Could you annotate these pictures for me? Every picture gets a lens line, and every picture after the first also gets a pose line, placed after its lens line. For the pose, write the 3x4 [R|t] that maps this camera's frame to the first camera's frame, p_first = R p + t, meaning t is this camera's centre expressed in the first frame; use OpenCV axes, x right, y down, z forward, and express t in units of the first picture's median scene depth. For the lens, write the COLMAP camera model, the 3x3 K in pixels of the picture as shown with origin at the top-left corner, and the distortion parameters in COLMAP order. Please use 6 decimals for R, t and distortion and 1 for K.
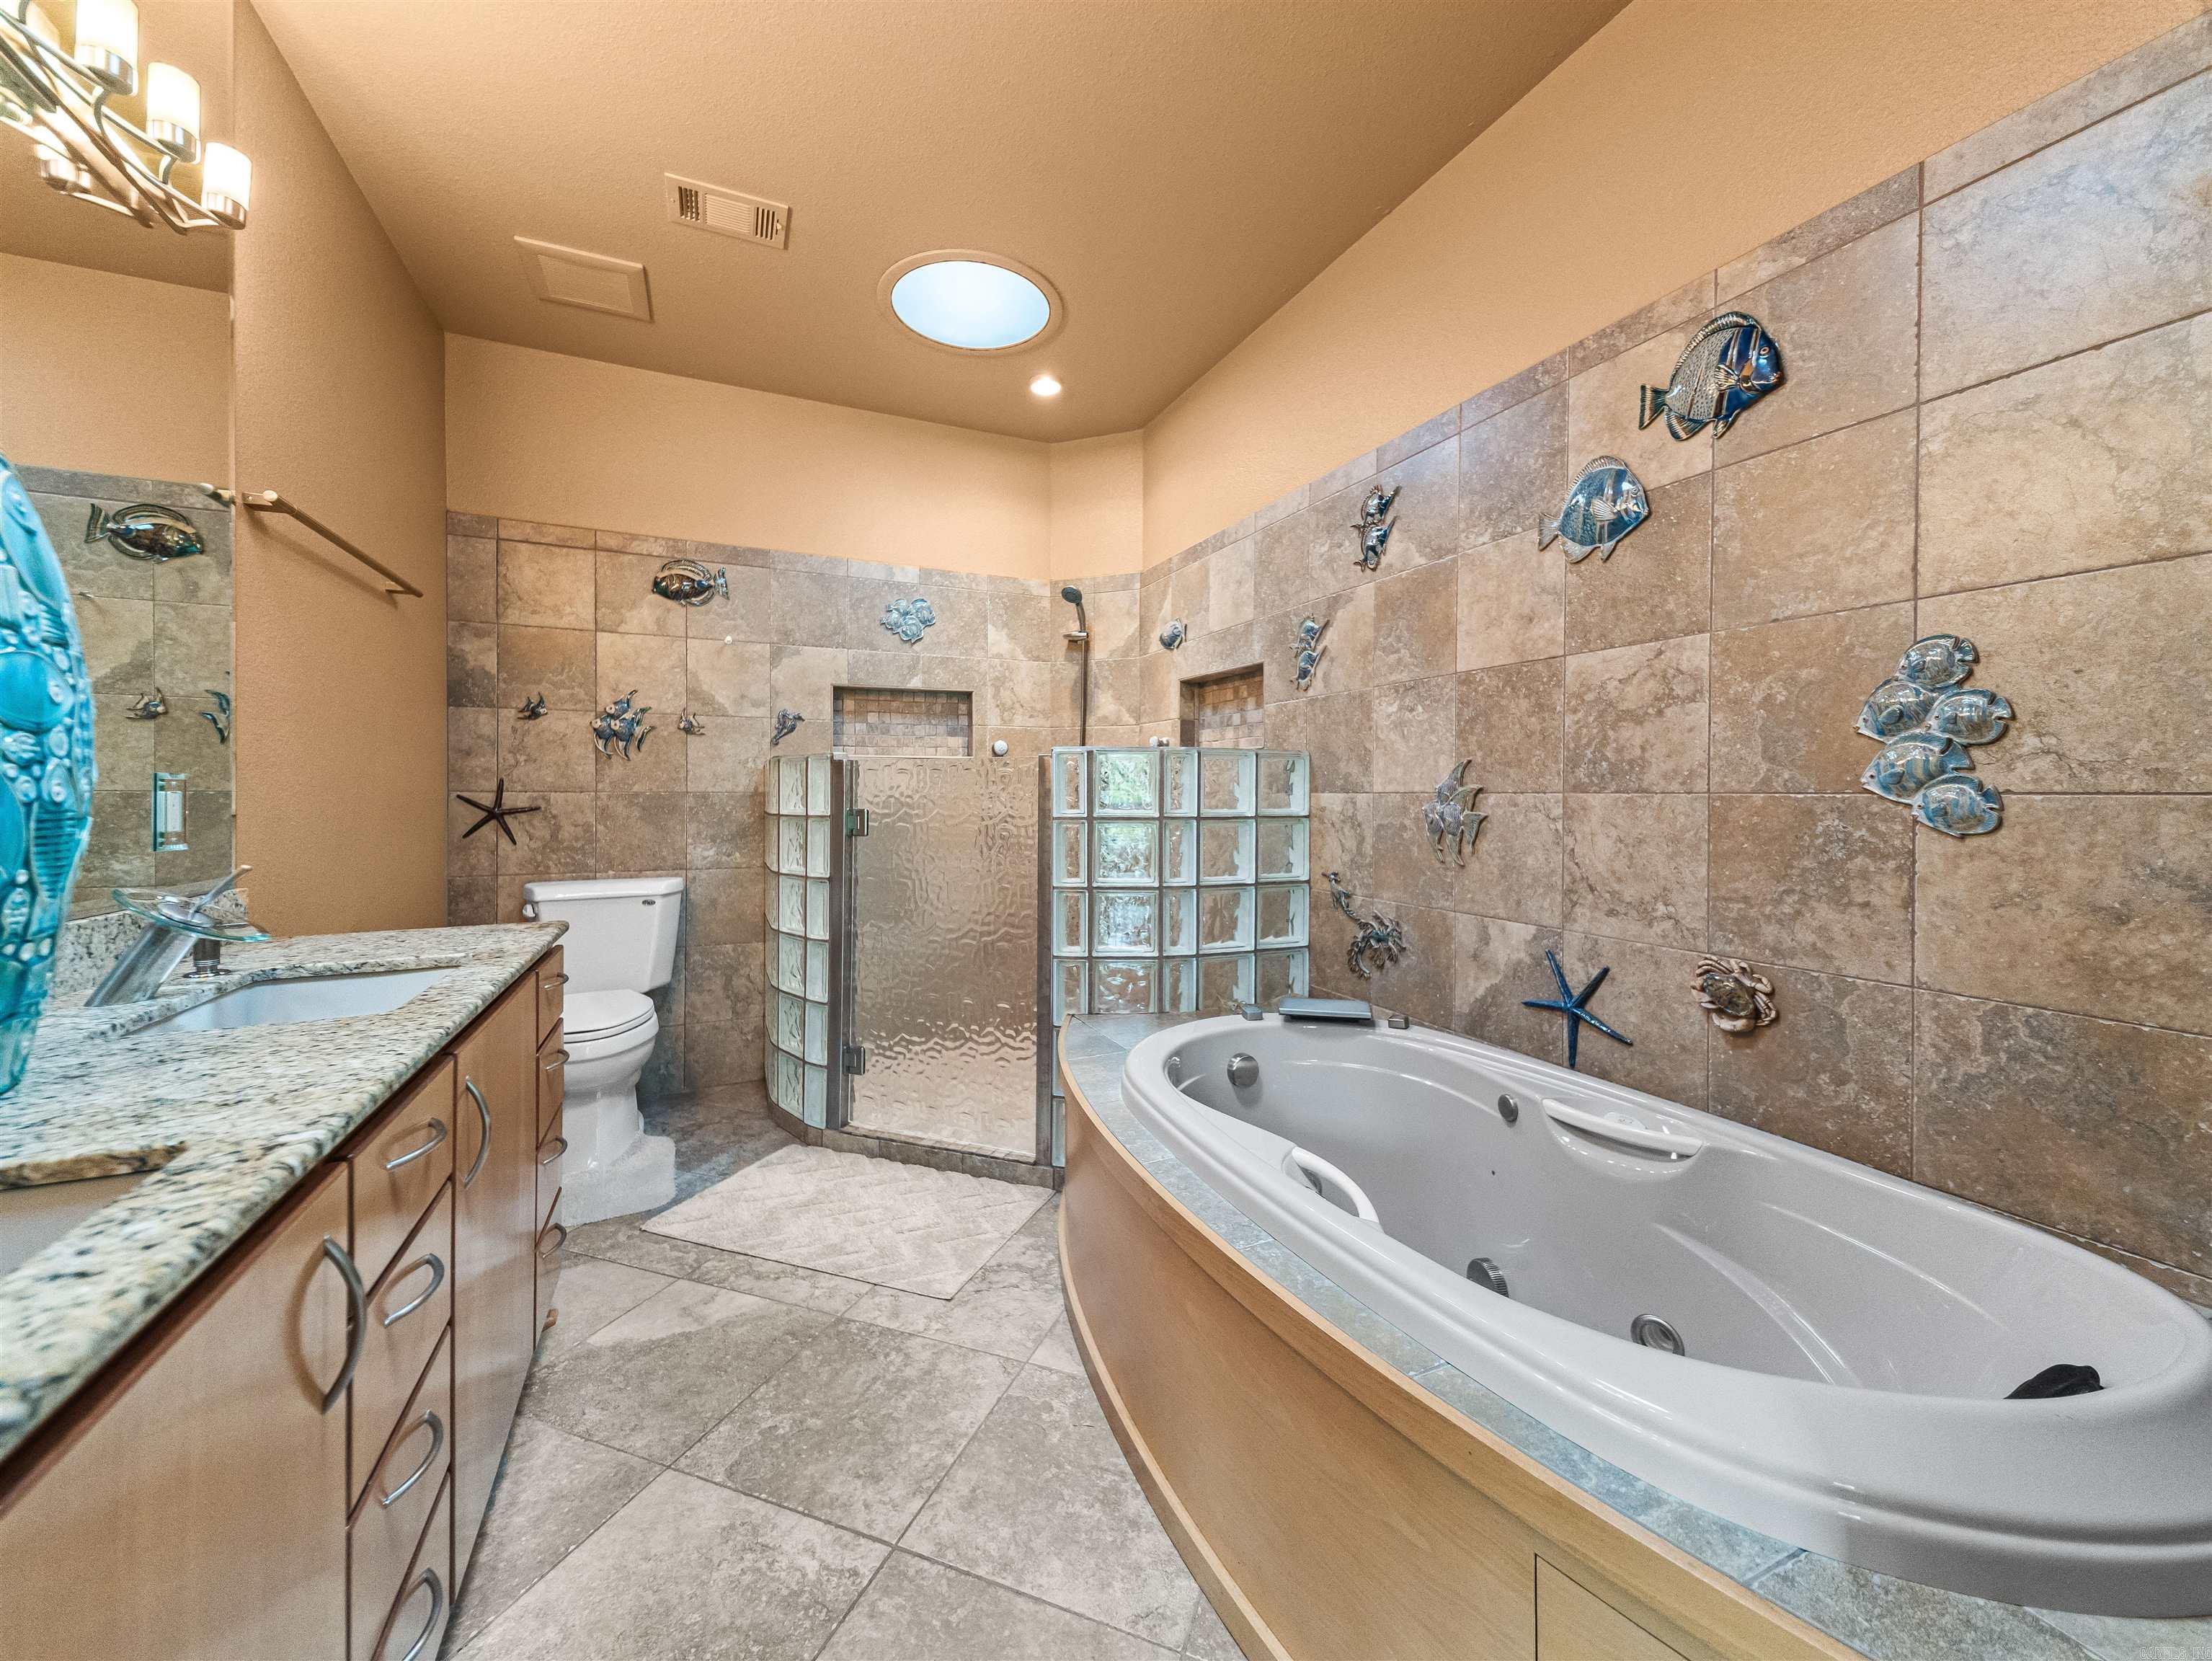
lens RADIAL K [[852.5, 0, 1112.6], [0, 852.5, 796.1], [0, 0, 1]] dist [0.018350, -0.010530]
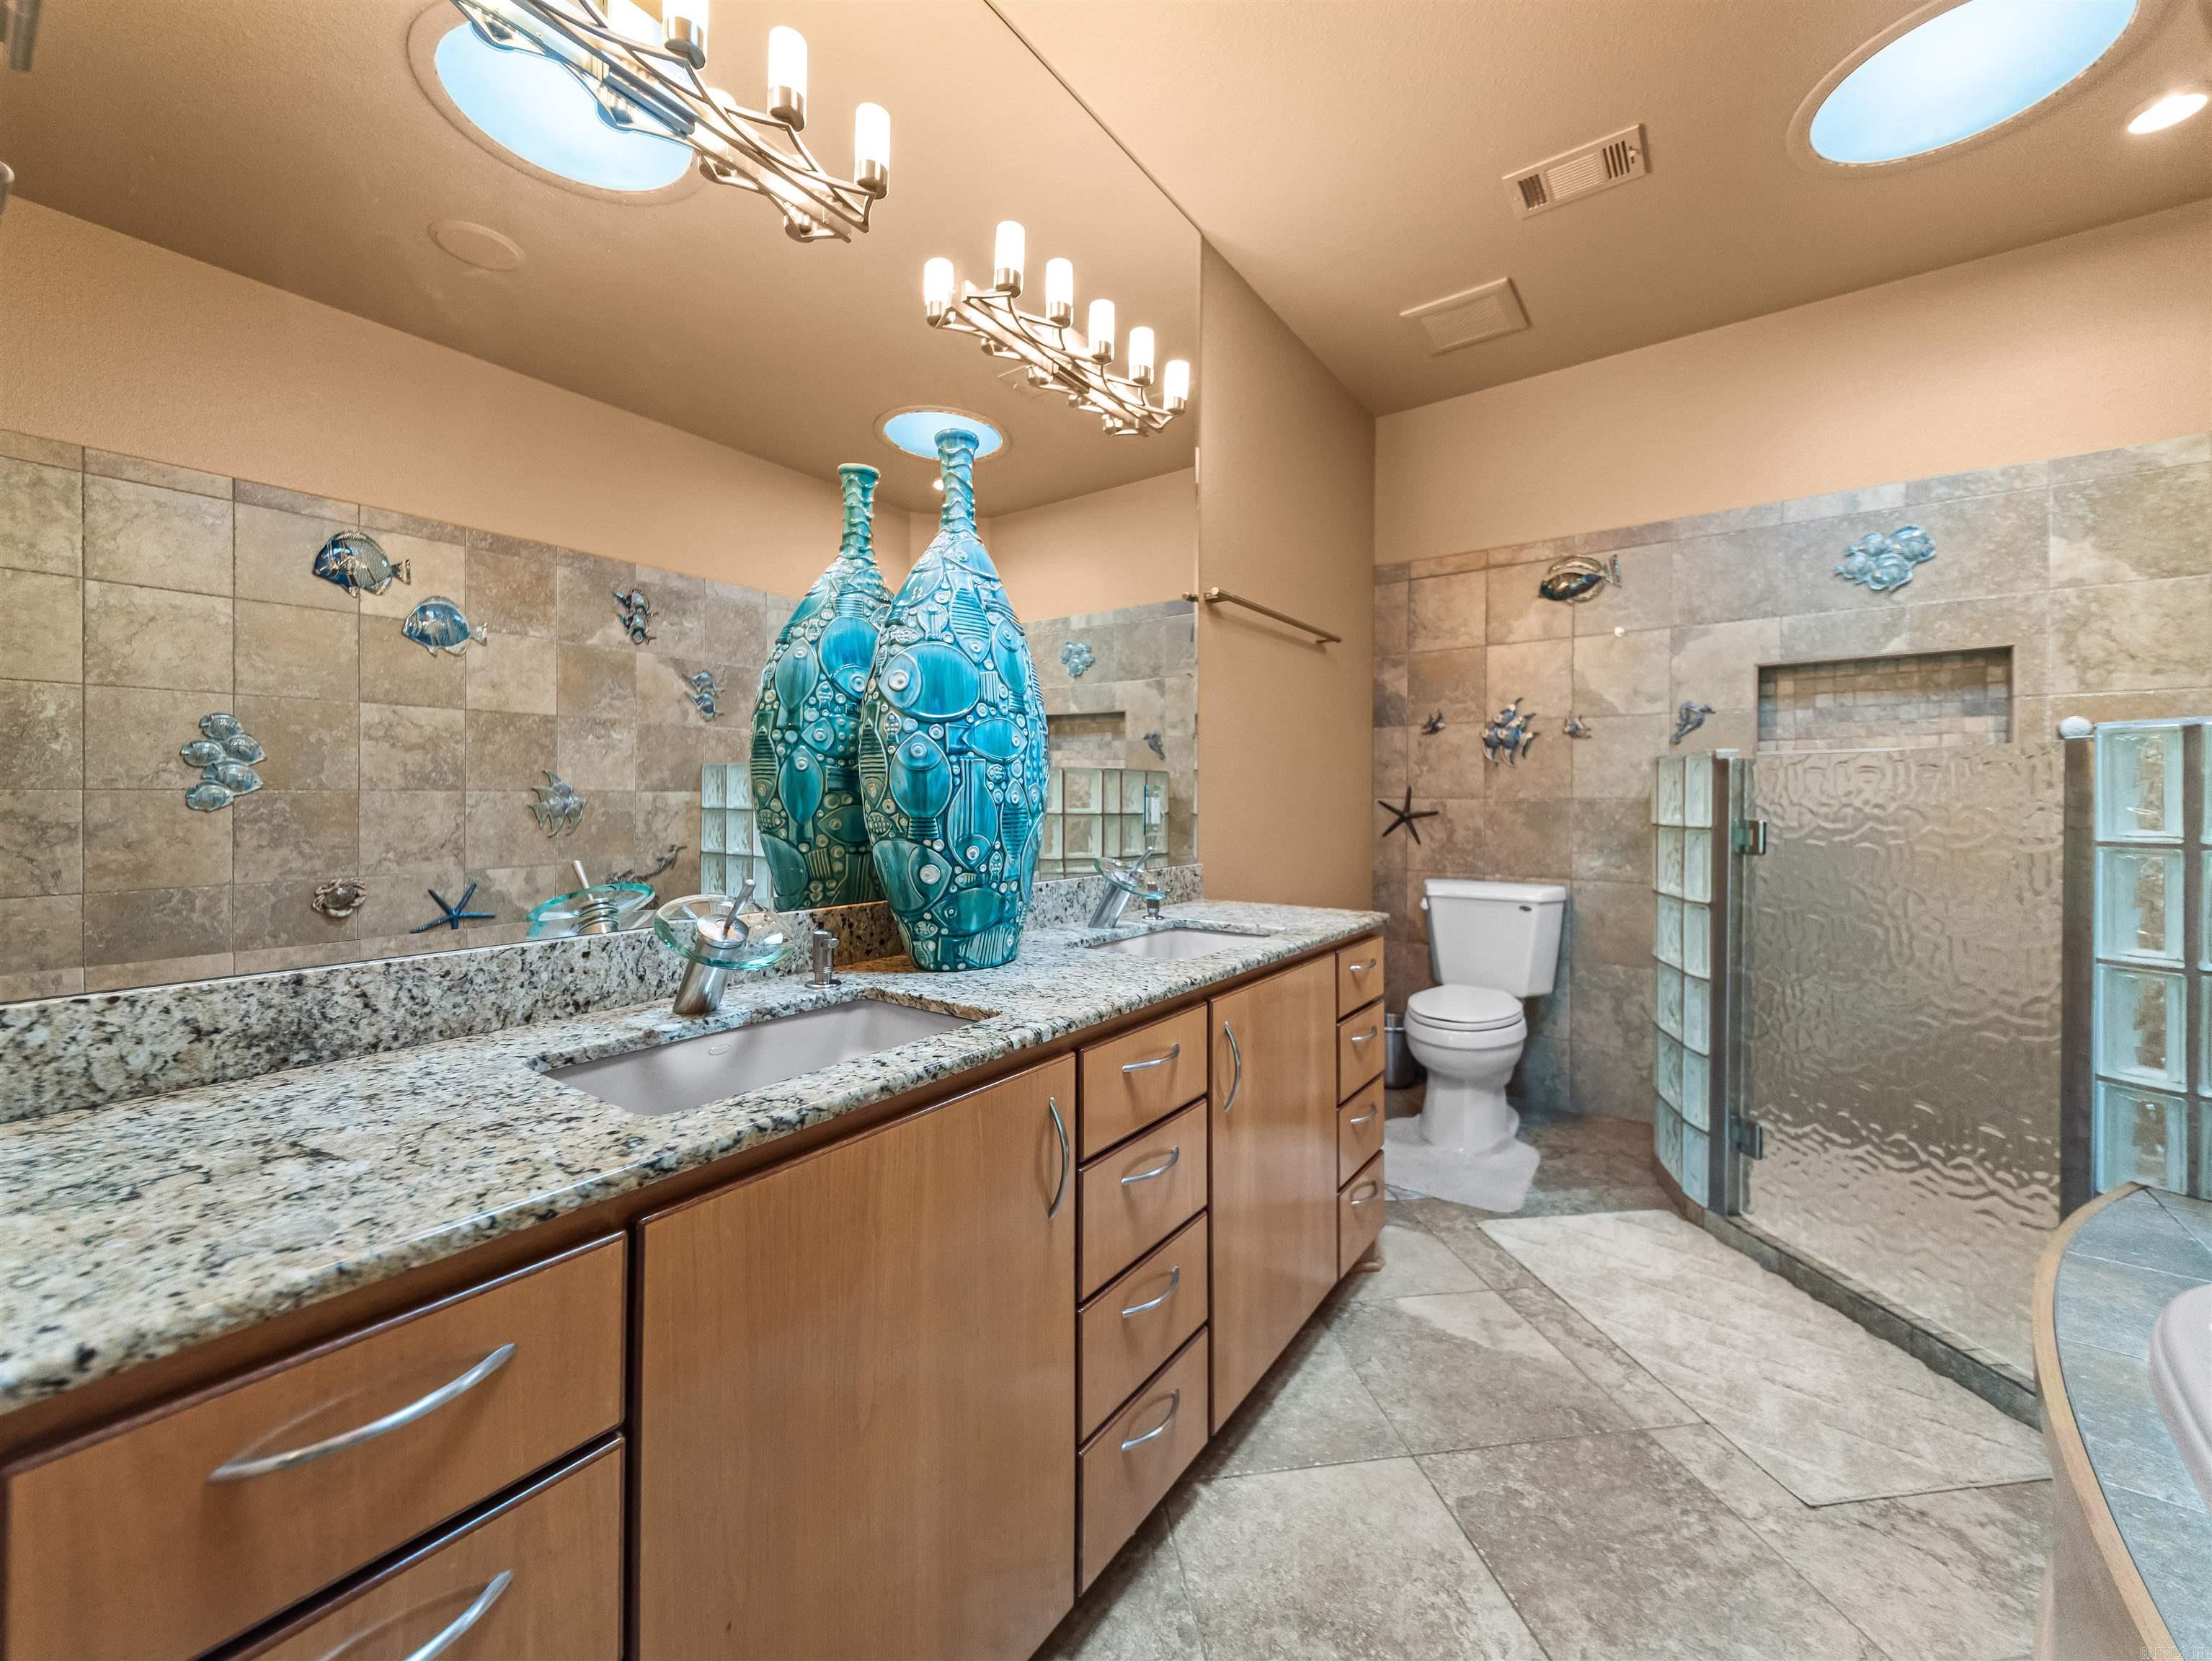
lens RADIAL K [[851.1, 0, 1105.5], [0, 851.1, 801.2], [0, 0, 1]] dist [0.015982, -0.010675]
pose [[0.477448, 0.003765, -0.878652, 0.103293], [-0.005159, 0.999986, 0.001482, -0.000349], [0.878645, 0.003826, 0.477461, 0.093671]]
